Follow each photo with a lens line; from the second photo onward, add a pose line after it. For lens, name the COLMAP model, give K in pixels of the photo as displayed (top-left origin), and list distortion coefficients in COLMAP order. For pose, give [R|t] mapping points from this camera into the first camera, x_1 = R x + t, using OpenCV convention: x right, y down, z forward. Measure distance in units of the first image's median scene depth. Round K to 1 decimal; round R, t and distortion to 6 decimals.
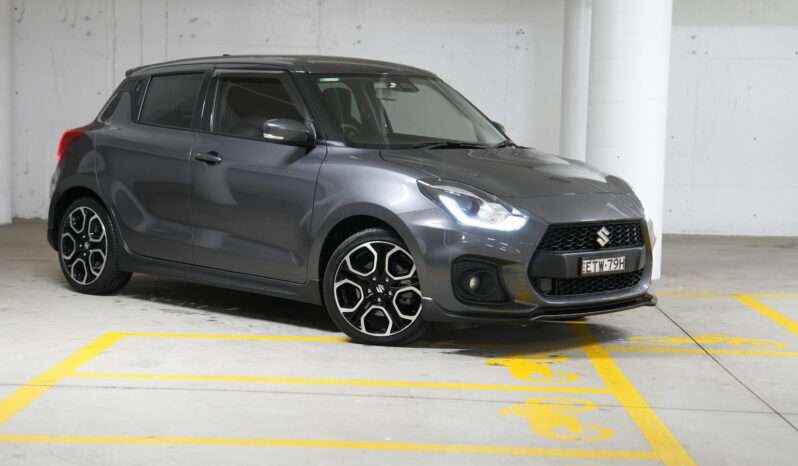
lens RADIAL K [[1597.0, 0, 399.0], [0, 1597.0, 233.0], [0, 0, 1]] dist [0.646602, -0.068342]
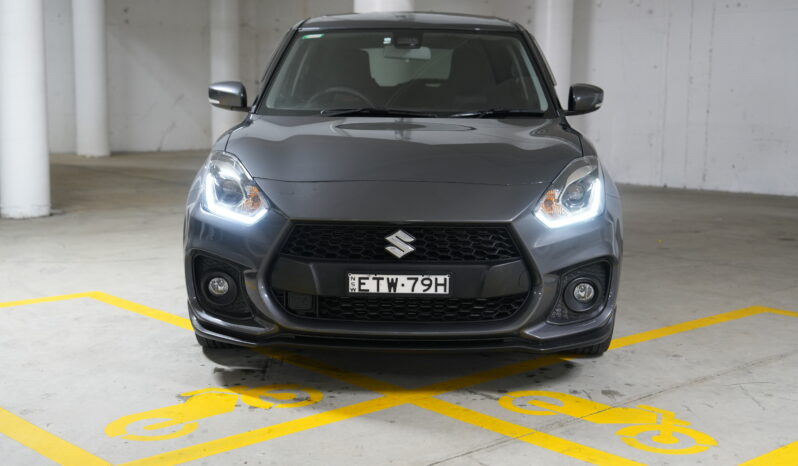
lens RADIAL K [[1143.8, 0, 399.0], [0, 1143.8, 233.0], [0, 0, 1]] dist [0.168599, 0.006630]
pose [[0.650809, 0.087897, -0.754136, 0.290959], [-0.053302, 0.996115, 0.070101, -0.021840], [0.757368, -0.005425, 0.652966, 0.385645]]
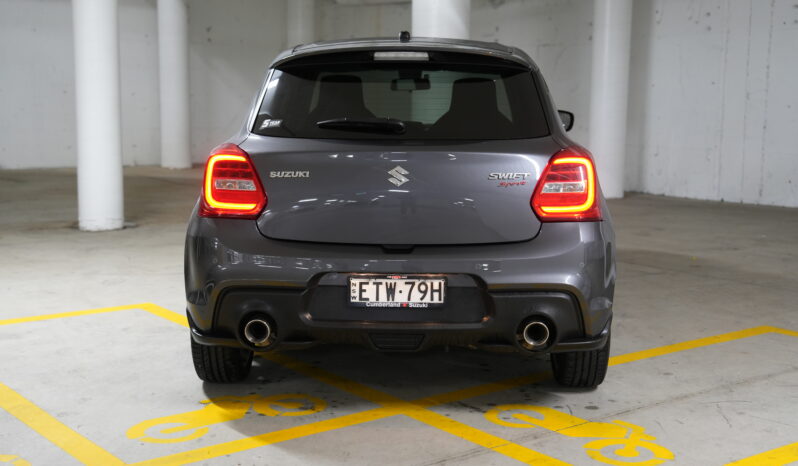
lens RADIAL K [[1143.8, 0, 399.0], [0, 1143.8, 233.0], [0, 0, 1]] dist [0.168599, 0.006630]
pose [[0.580399, 0.091551, -0.809169, 0.330542], [-0.054332, 0.995800, 0.073696, -0.032284], [0.812517, 0.001190, 0.582936, 0.390277]]
